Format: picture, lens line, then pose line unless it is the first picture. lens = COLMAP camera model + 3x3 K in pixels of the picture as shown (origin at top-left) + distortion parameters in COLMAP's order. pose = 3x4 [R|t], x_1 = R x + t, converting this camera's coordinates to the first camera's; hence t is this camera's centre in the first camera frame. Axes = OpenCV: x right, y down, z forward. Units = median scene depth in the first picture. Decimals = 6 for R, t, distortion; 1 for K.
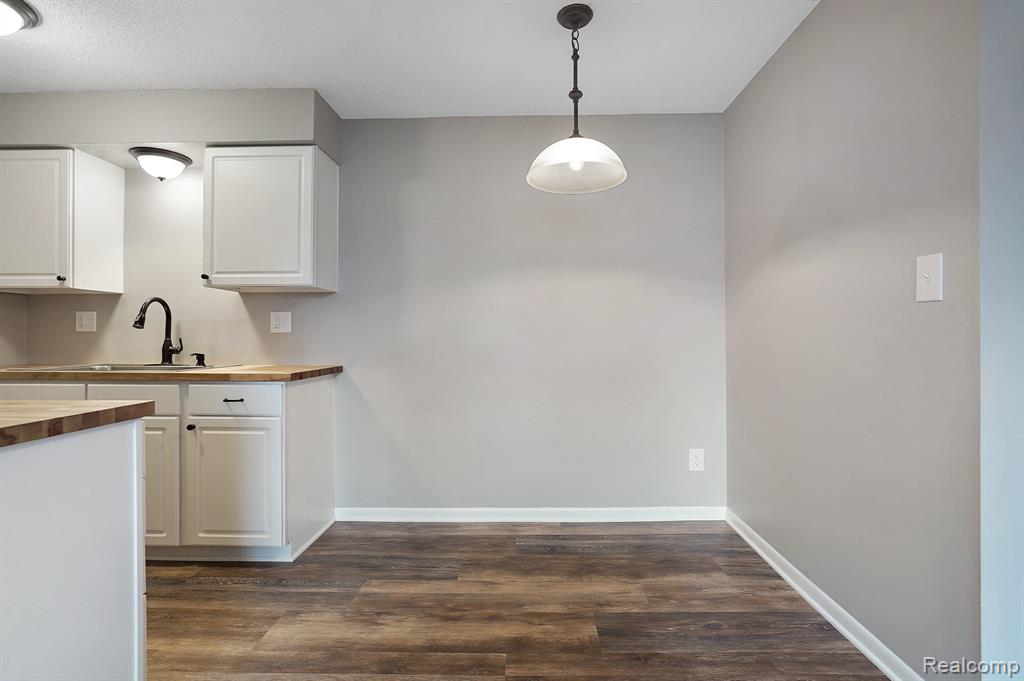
lens RADIAL K [[487.7, 0, 536.7], [0, 487.7, 330.0], [0, 0, 1]] dist [-0.034775, 0.012096]
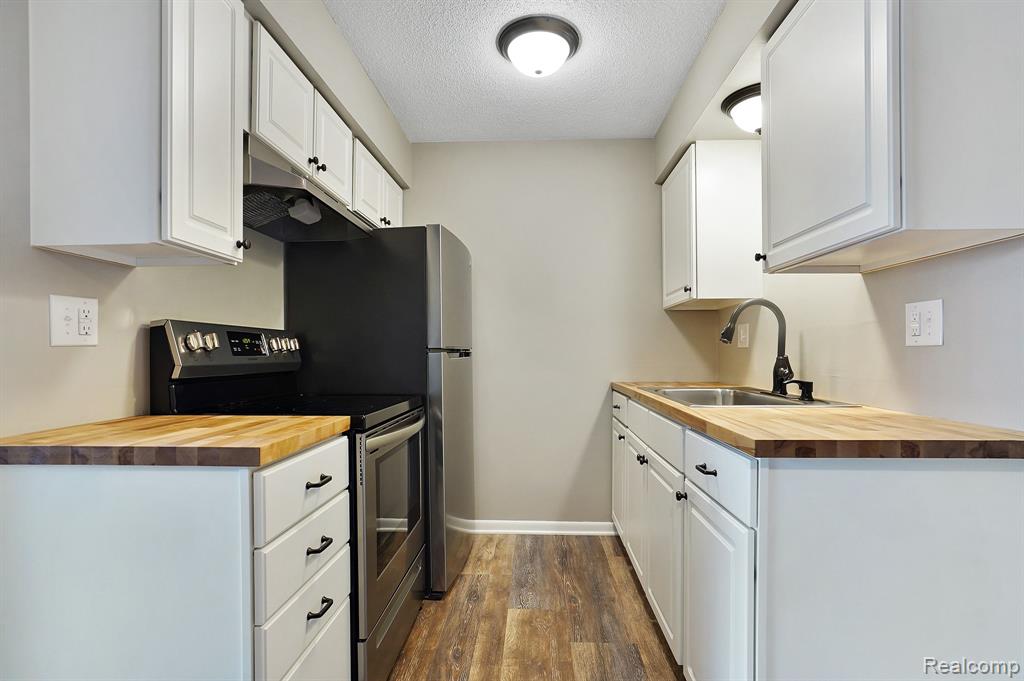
lens RADIAL K [[487.7, 0, 503.3], [0, 487.7, 350.7], [0, 0, 1]] dist [-0.034775, 0.012096]
pose [[-0.061963, -0.005091, -0.998065, -0.055963], [0.015332, 0.999864, -0.006052, 0.007872], [0.997961, -0.015677, -0.061877, 0.700170]]
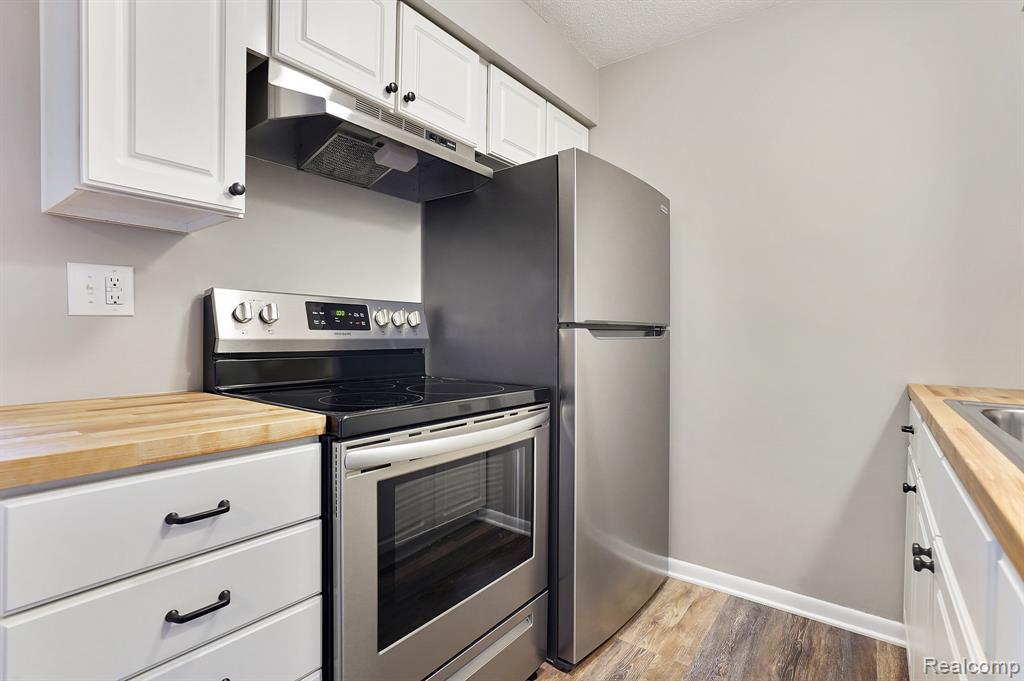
lens RADIAL K [[487.7, 0, 503.5], [0, 487.7, 336.8], [0, 0, 1]] dist [-0.034775, 0.012096]
pose [[-0.597285, 0.000691, -0.802029, -0.357631], [0.000887, 1.000000, 0.000201, 0.014015], [0.802029, -0.000591, -0.597285, 0.826203]]
